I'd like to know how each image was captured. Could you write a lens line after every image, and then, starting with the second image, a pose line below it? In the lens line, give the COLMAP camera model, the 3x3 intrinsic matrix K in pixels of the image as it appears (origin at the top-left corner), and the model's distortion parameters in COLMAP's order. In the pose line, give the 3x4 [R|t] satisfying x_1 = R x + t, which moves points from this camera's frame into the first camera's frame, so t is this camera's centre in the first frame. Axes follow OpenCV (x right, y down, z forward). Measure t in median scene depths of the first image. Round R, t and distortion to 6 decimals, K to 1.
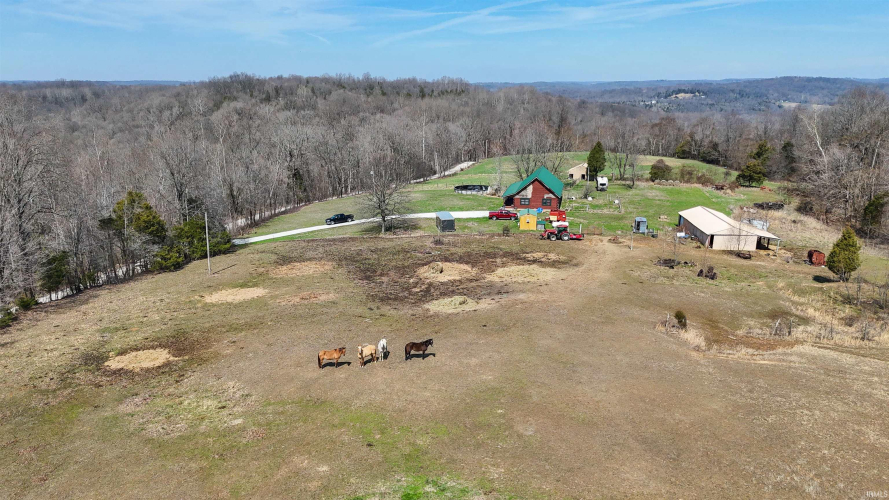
lens RADIAL K [[632.0, 0, 444.5], [0, 632.0, 250.0], [0, 0, 1]] dist [0.080531, -0.102965]
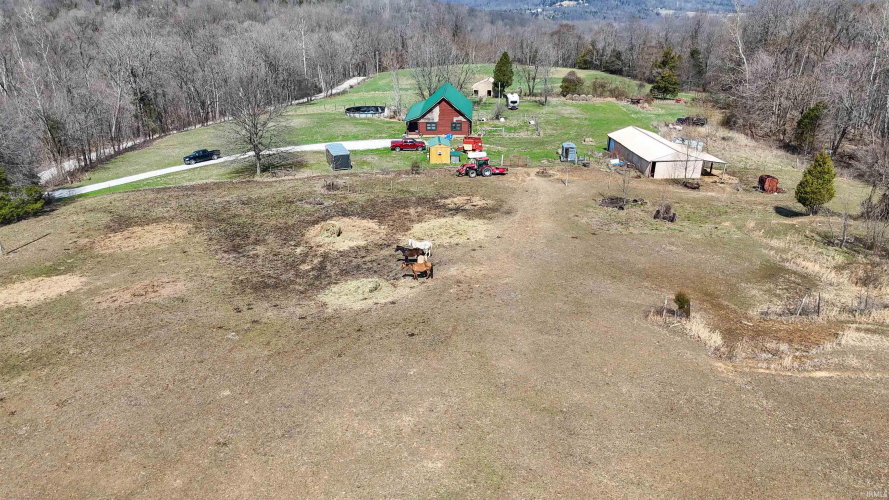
lens RADIAL K [[632.0, 0, 444.5], [0, 632.0, 250.0], [0, 0, 1]] dist [0.080531, -0.102965]
pose [[0.984983, -0.066093, 0.159502, -0.001887], [0.044897, 0.990097, 0.133008, -0.028921], [-0.166714, -0.123850, 0.978196, 0.171542]]
